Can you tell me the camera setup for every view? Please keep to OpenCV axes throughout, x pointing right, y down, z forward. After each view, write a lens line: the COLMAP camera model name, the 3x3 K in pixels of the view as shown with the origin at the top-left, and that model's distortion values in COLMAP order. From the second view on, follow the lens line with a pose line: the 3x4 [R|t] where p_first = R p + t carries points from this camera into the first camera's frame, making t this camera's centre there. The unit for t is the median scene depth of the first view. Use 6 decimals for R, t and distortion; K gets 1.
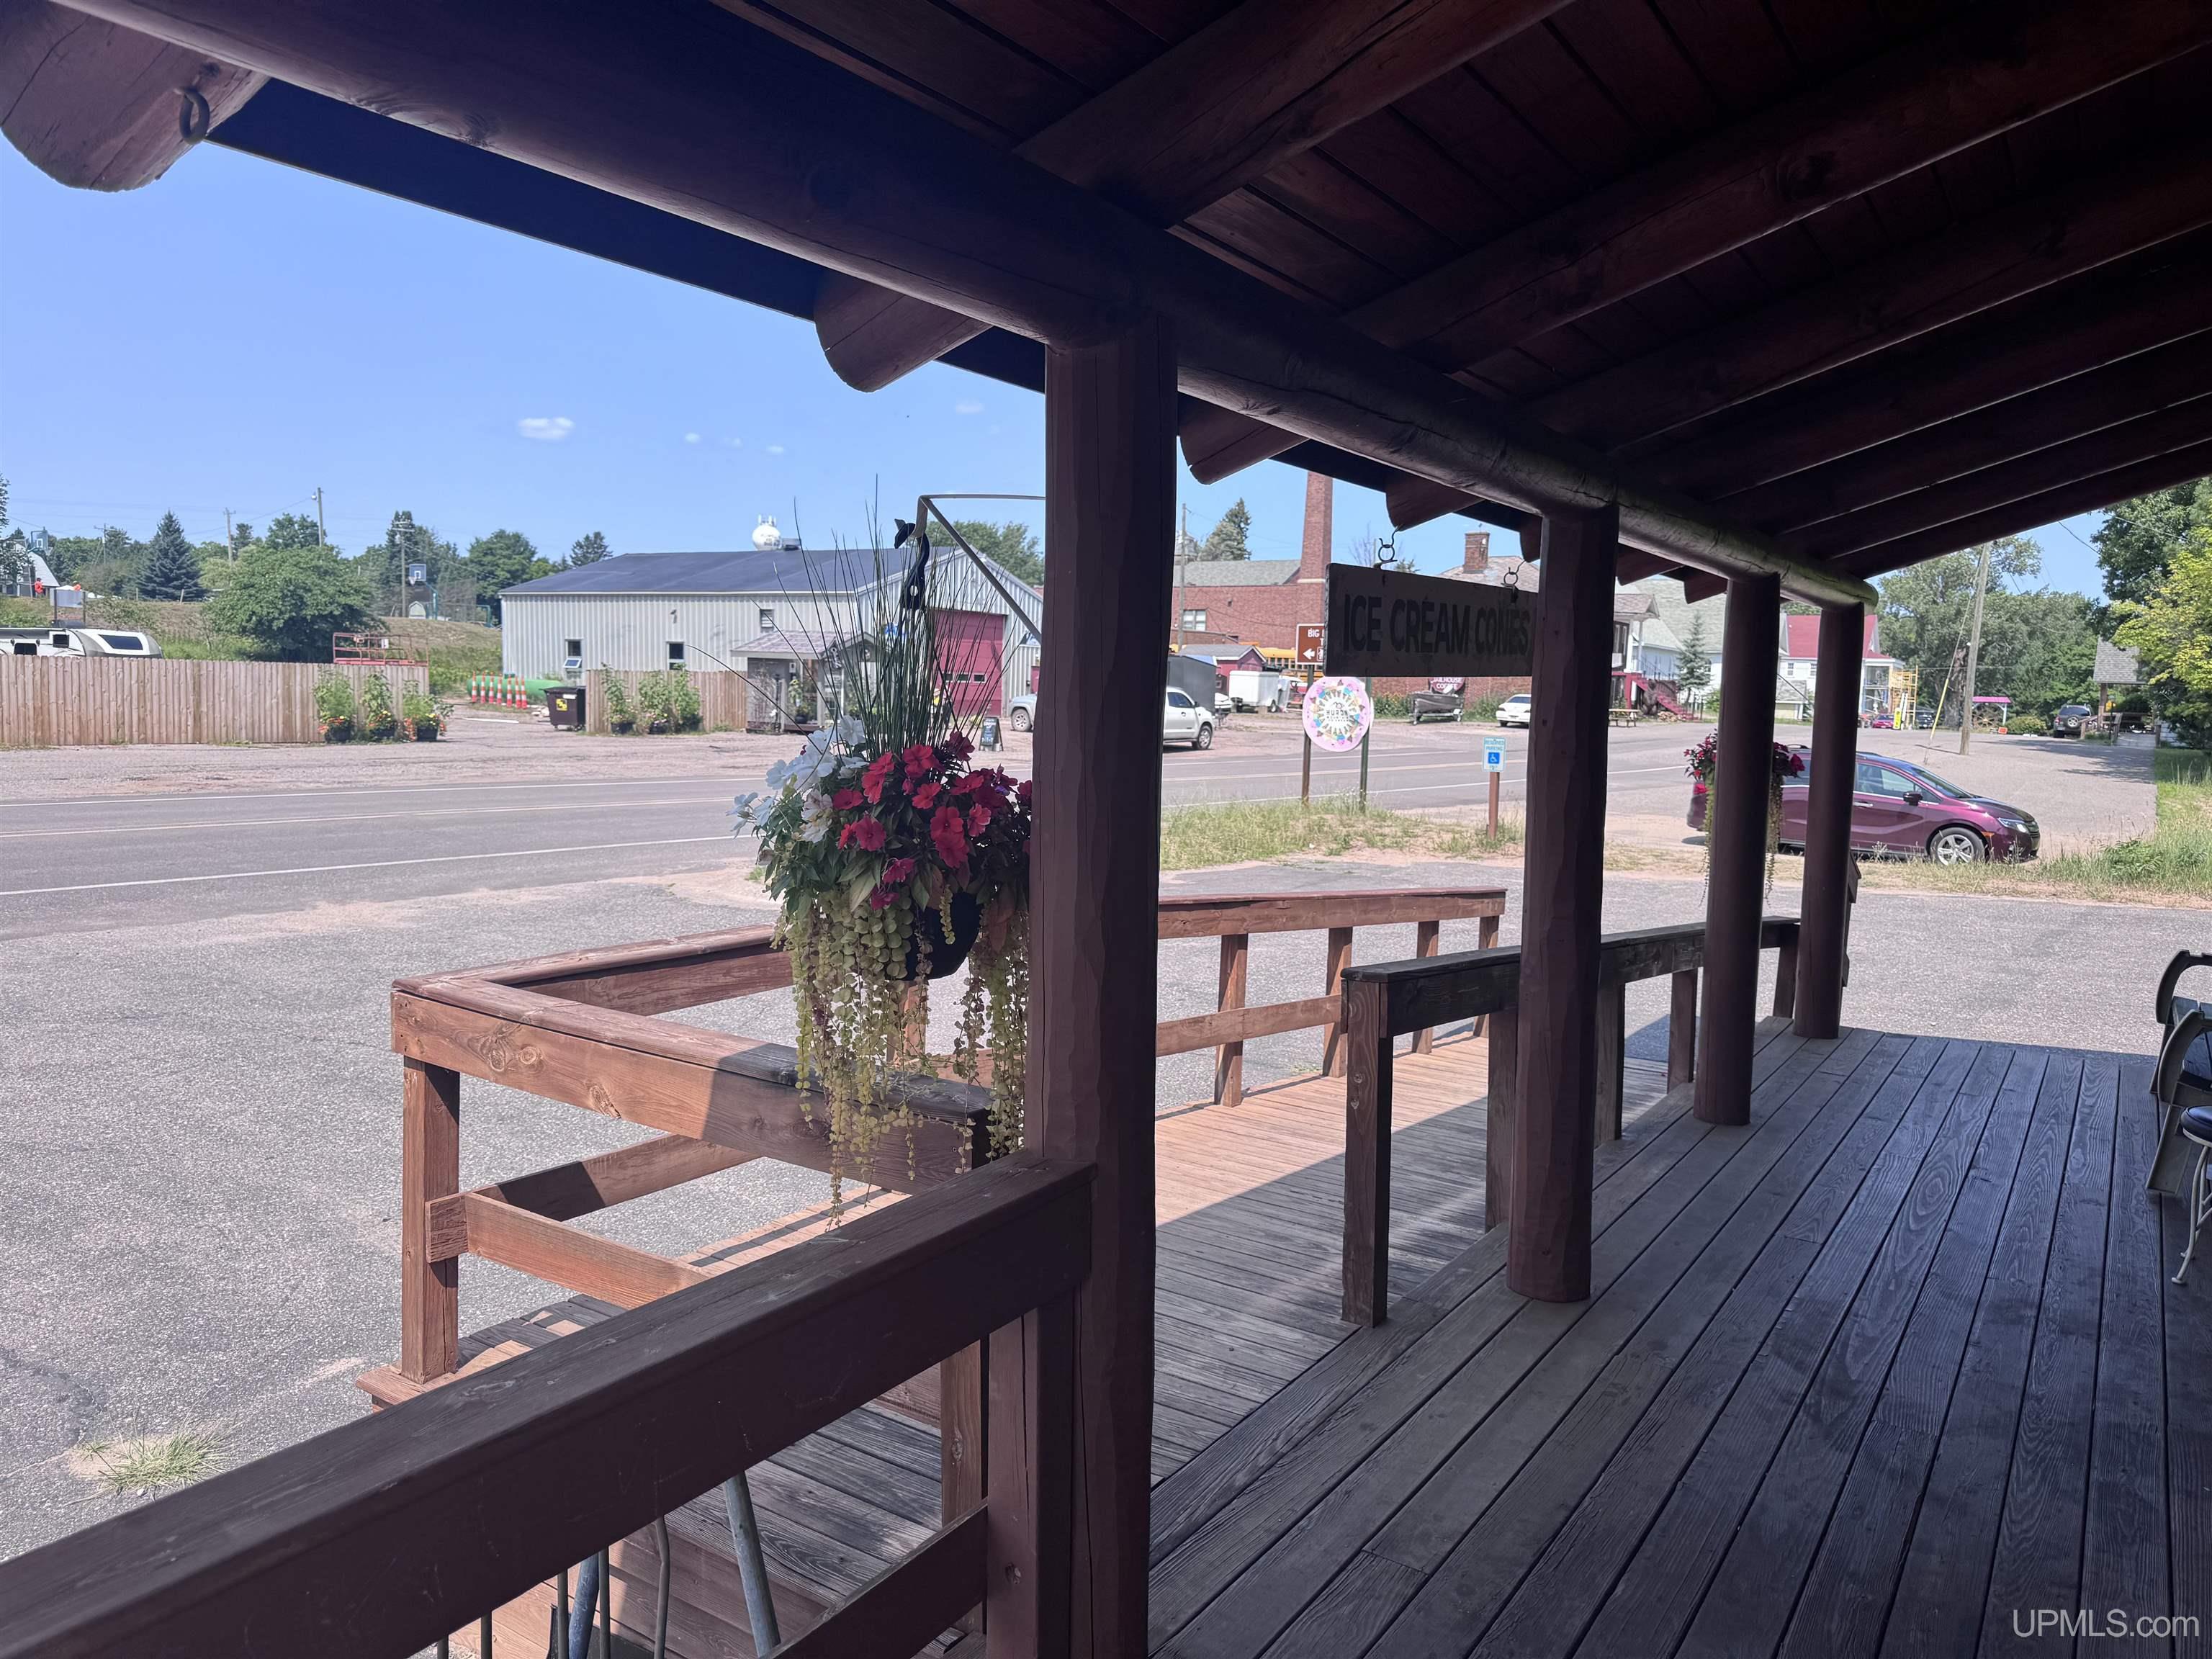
lens RADIAL K [[1583.5, 0, 1110.0], [0, 1583.5, 831.6], [0, 0, 1]] dist [0.068690, -0.054394]
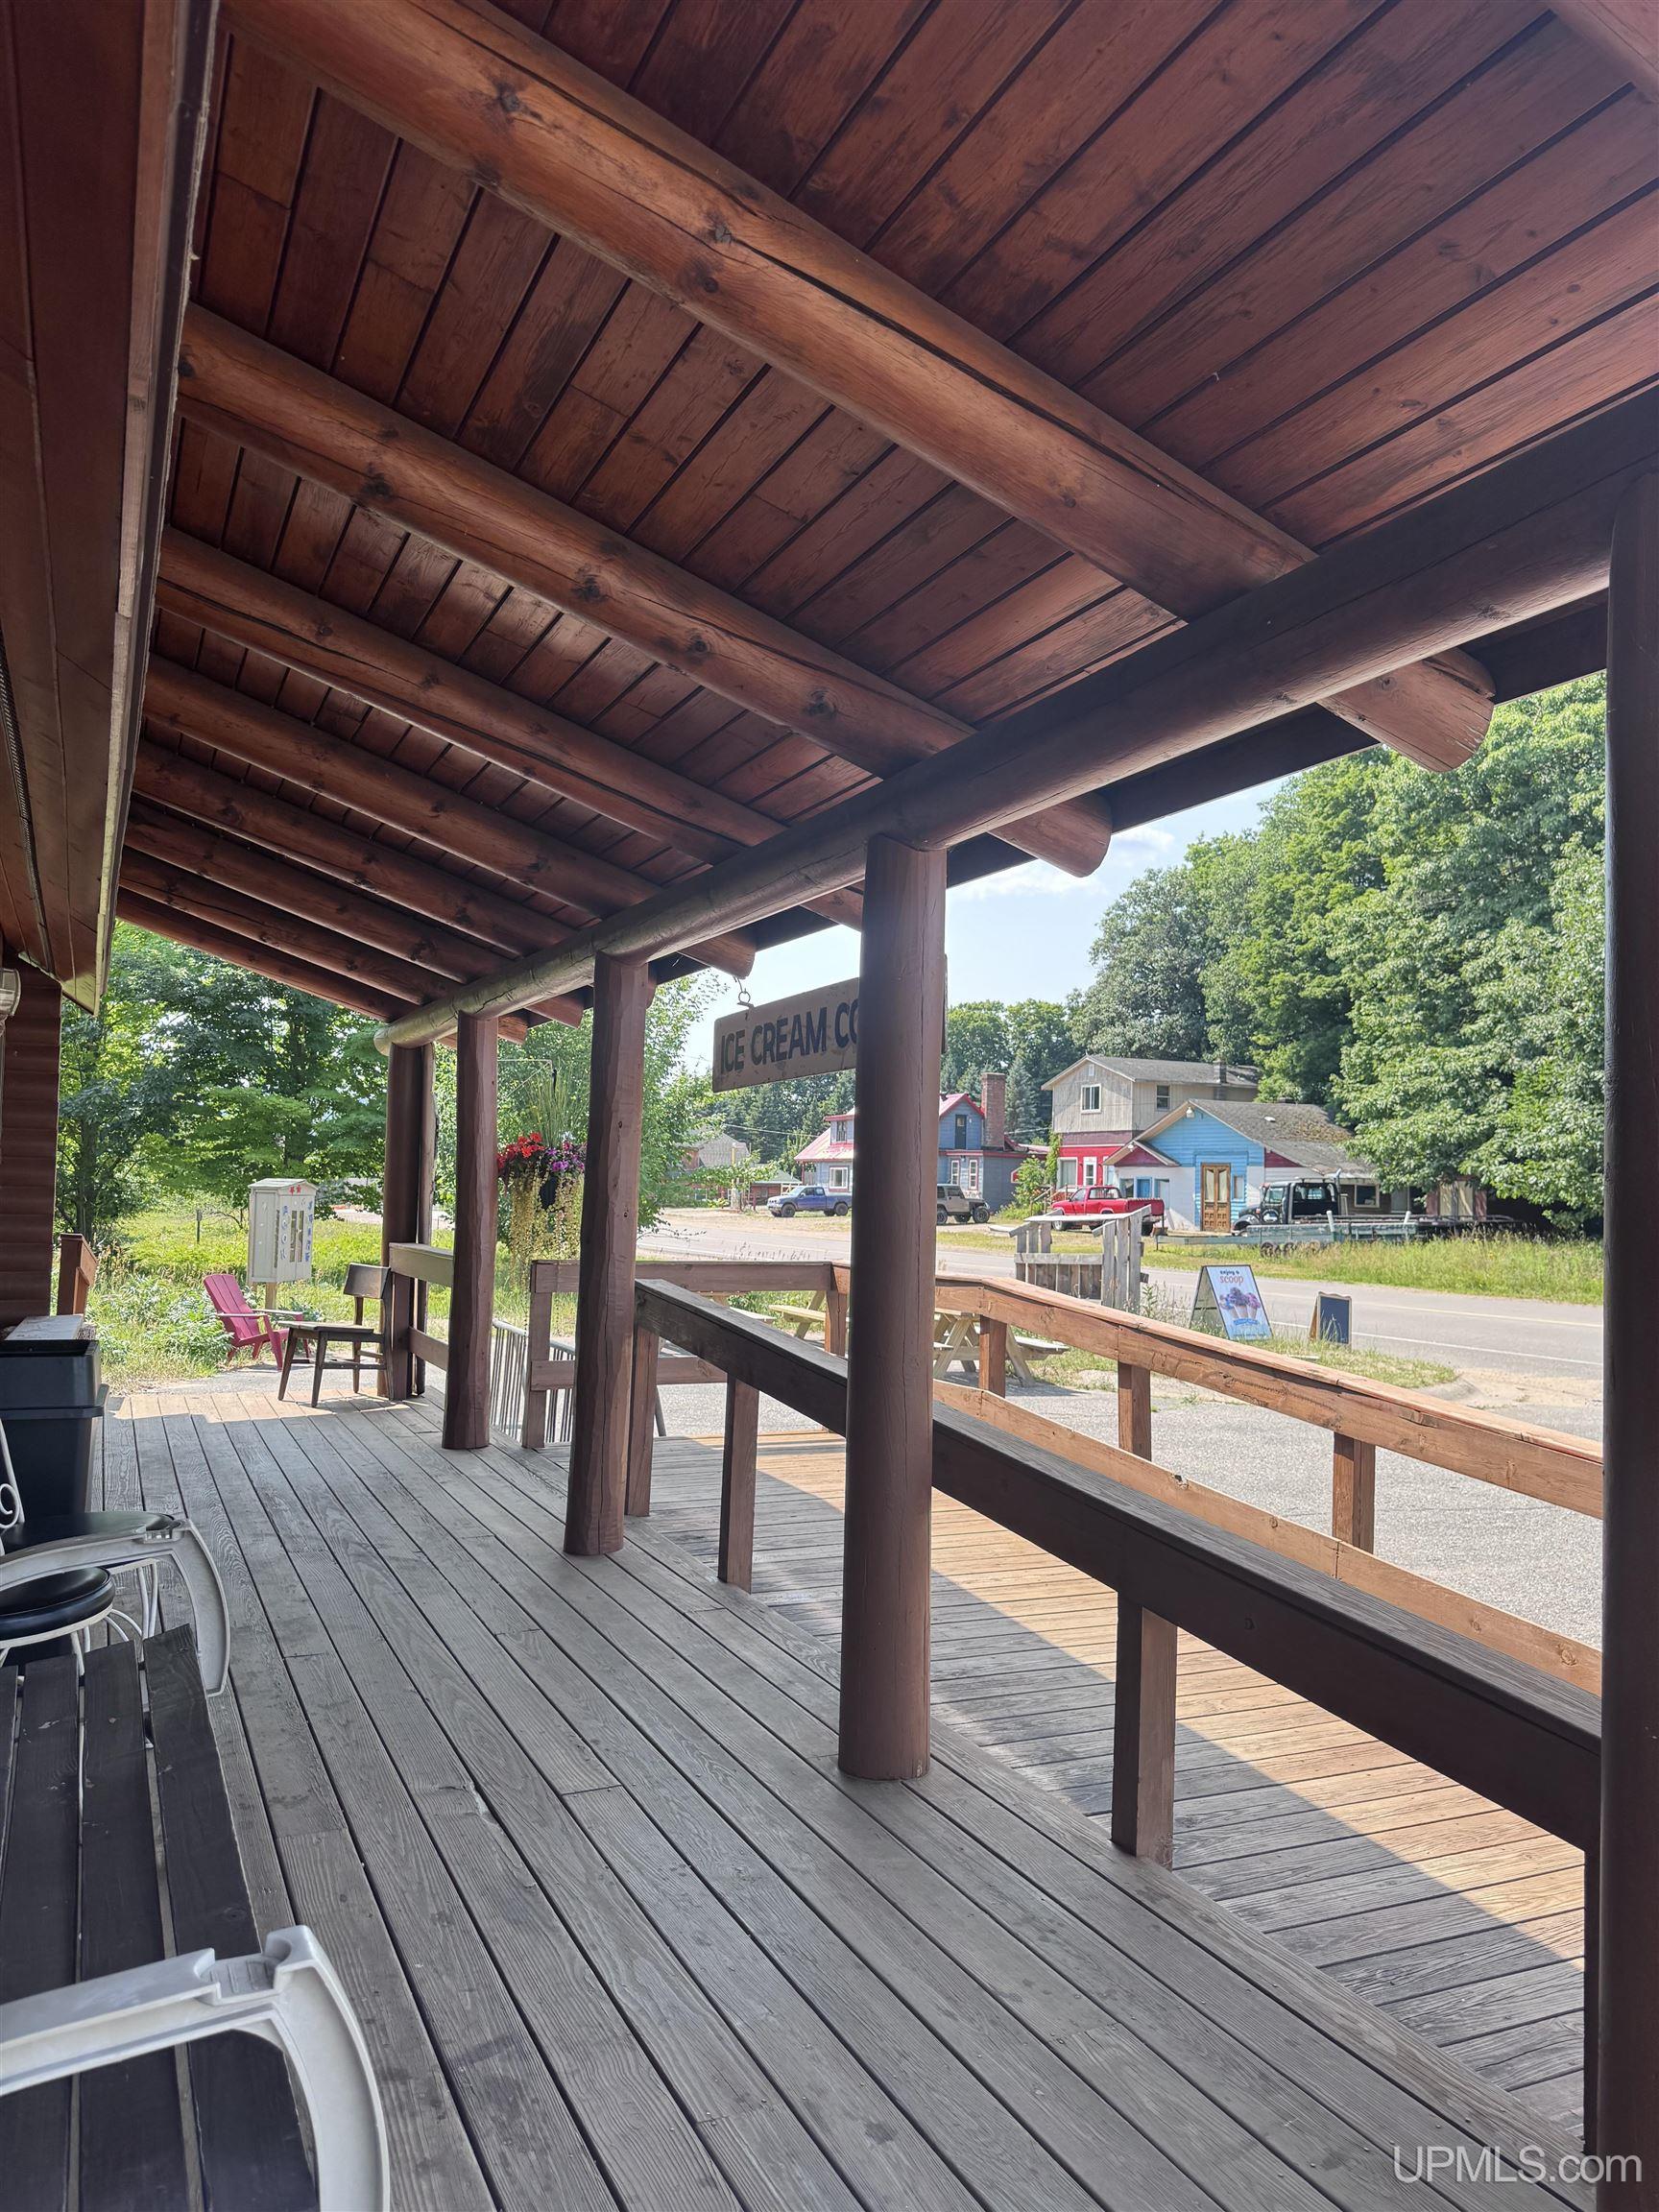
lens RADIAL K [[1583.5, 0, 822.9], [0, 1583.5, 1105.7], [0, 0, 1]] dist [0.068690, -0.054394]
pose [[-0.536873, -0.085889, -0.839280, 1.172700], [-0.114750, 0.992994, -0.028216, -0.048874], [0.835823, 0.081159, -0.542967, 1.667312]]
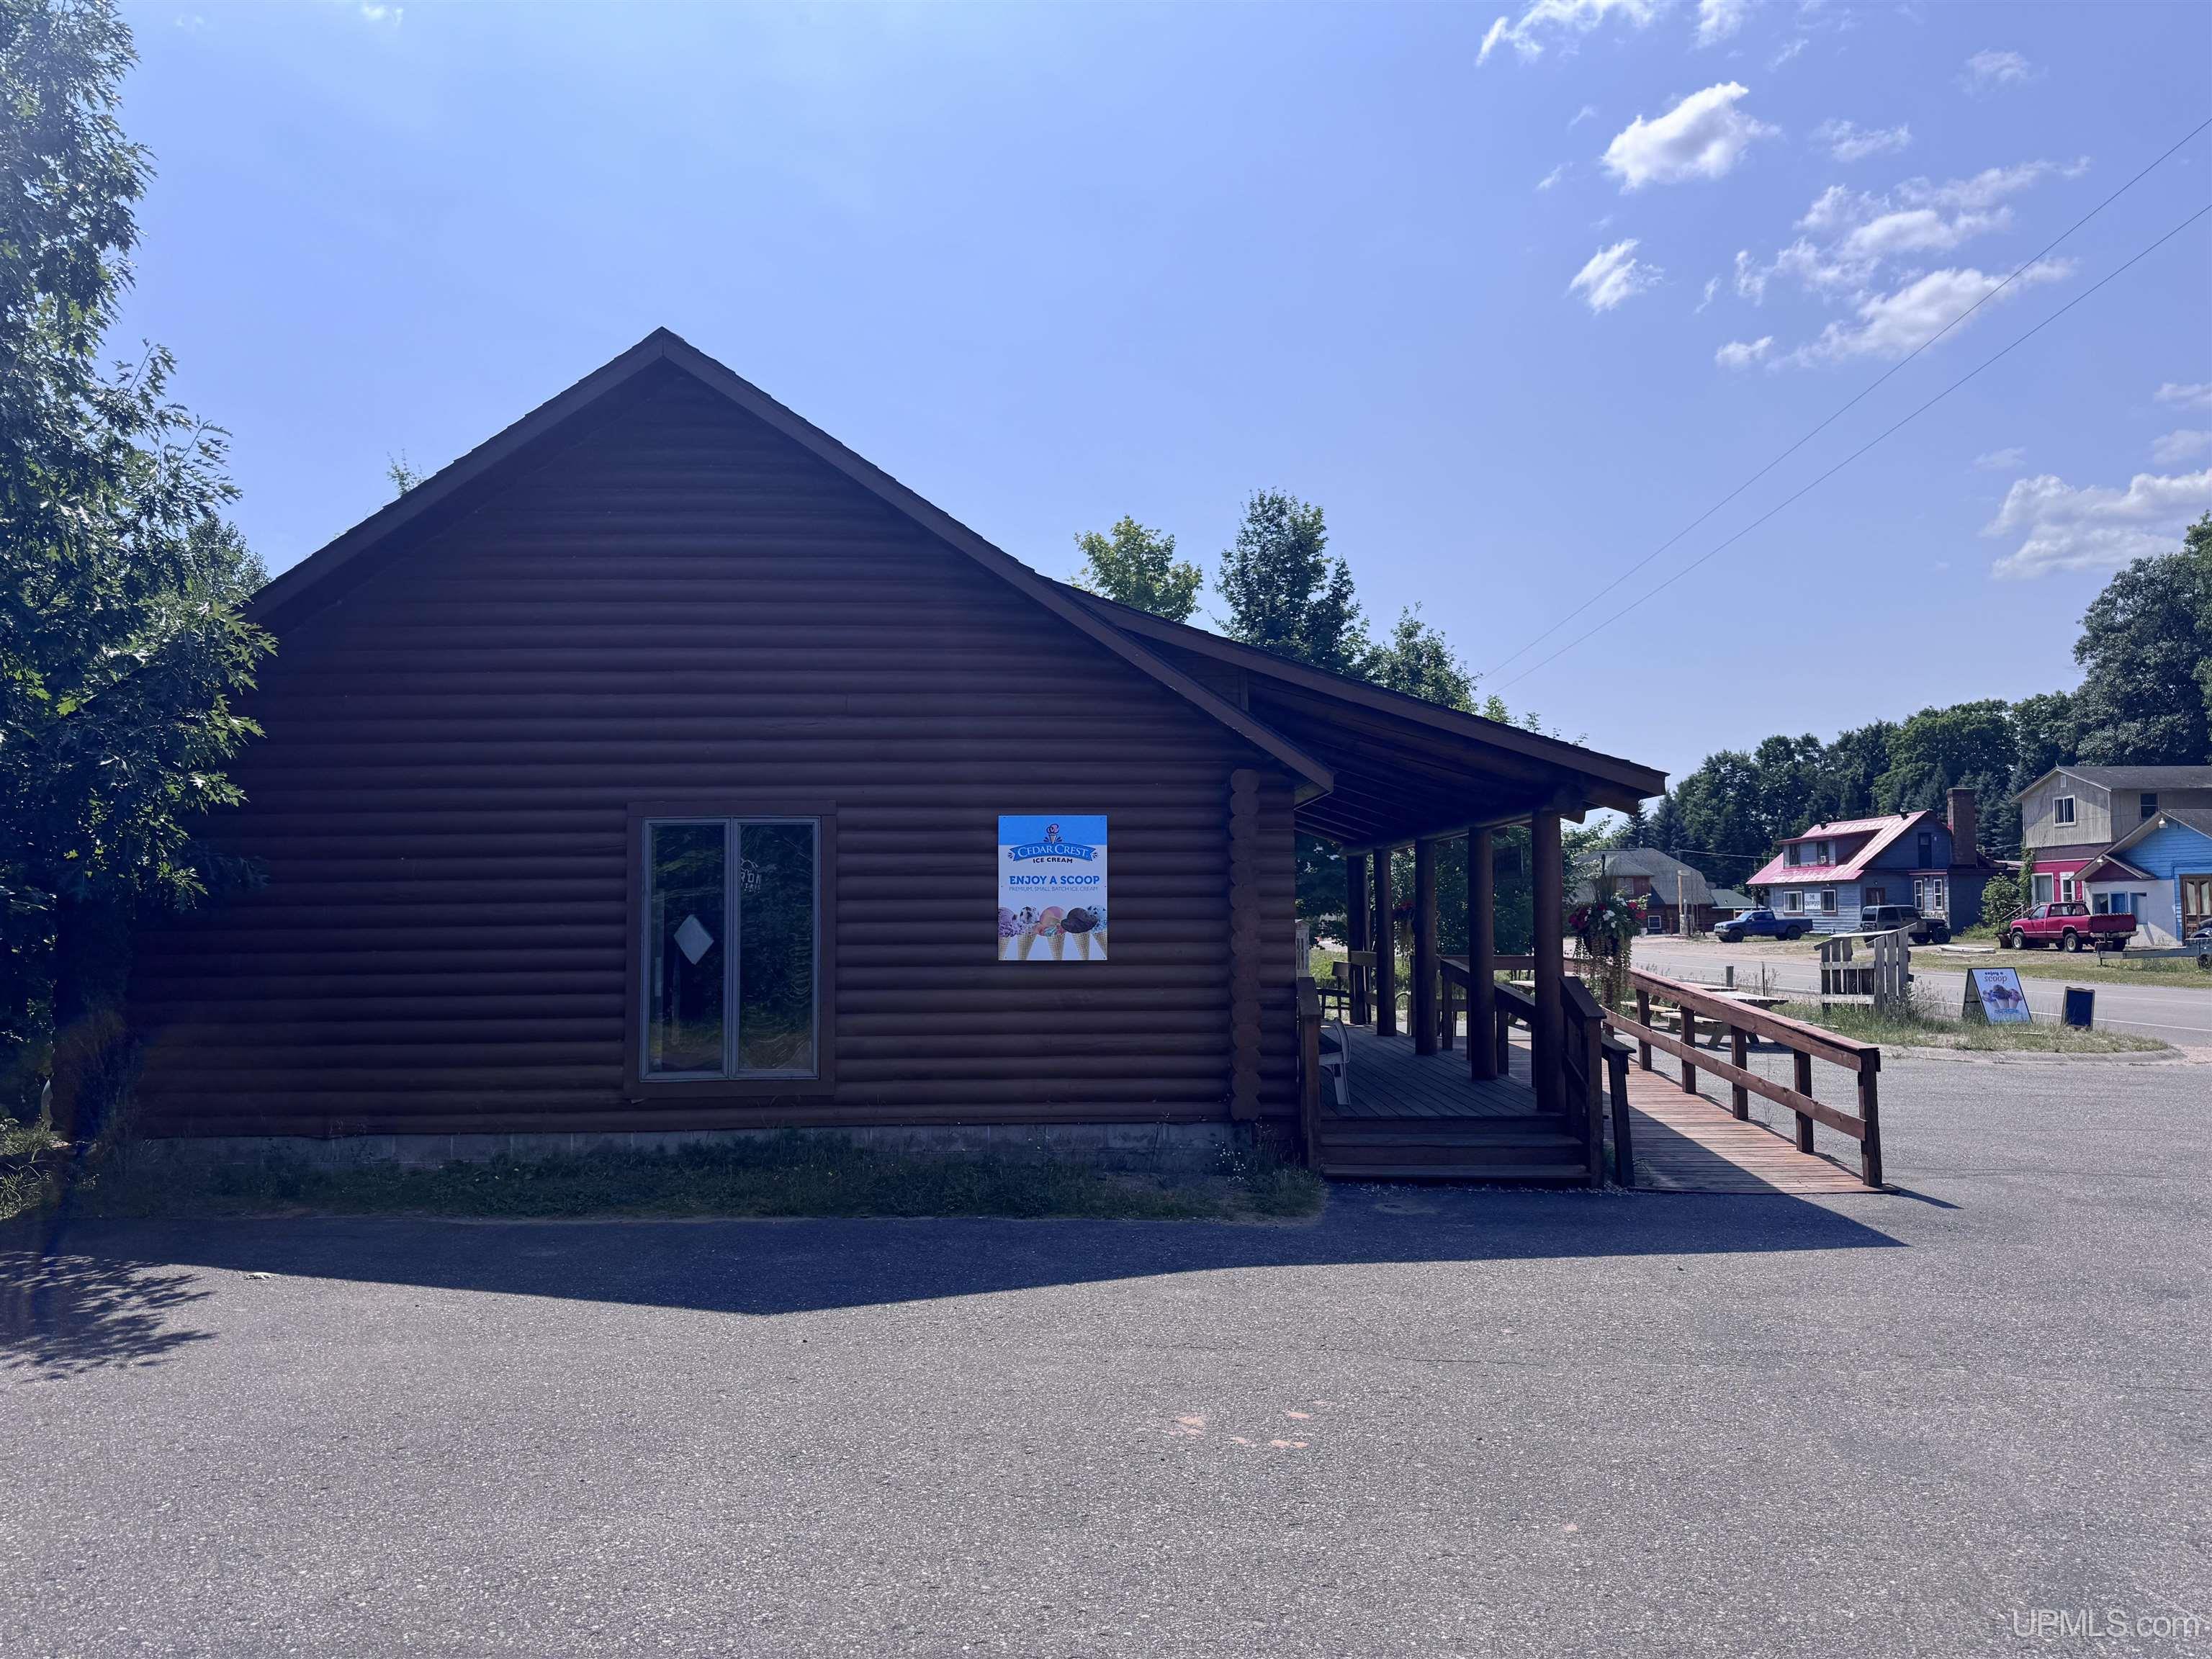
lens RADIAL K [[1583.5, 0, 1130.4], [0, 1583.5, 824.3], [0, 0, 1]] dist [0.068690, -0.054394]
pose [[-0.828541, -0.054516, -0.557268, 1.526024], [-0.066373, 0.997794, 0.001072, -0.080257], [0.555981, 0.037875, -0.830332, 2.064569]]
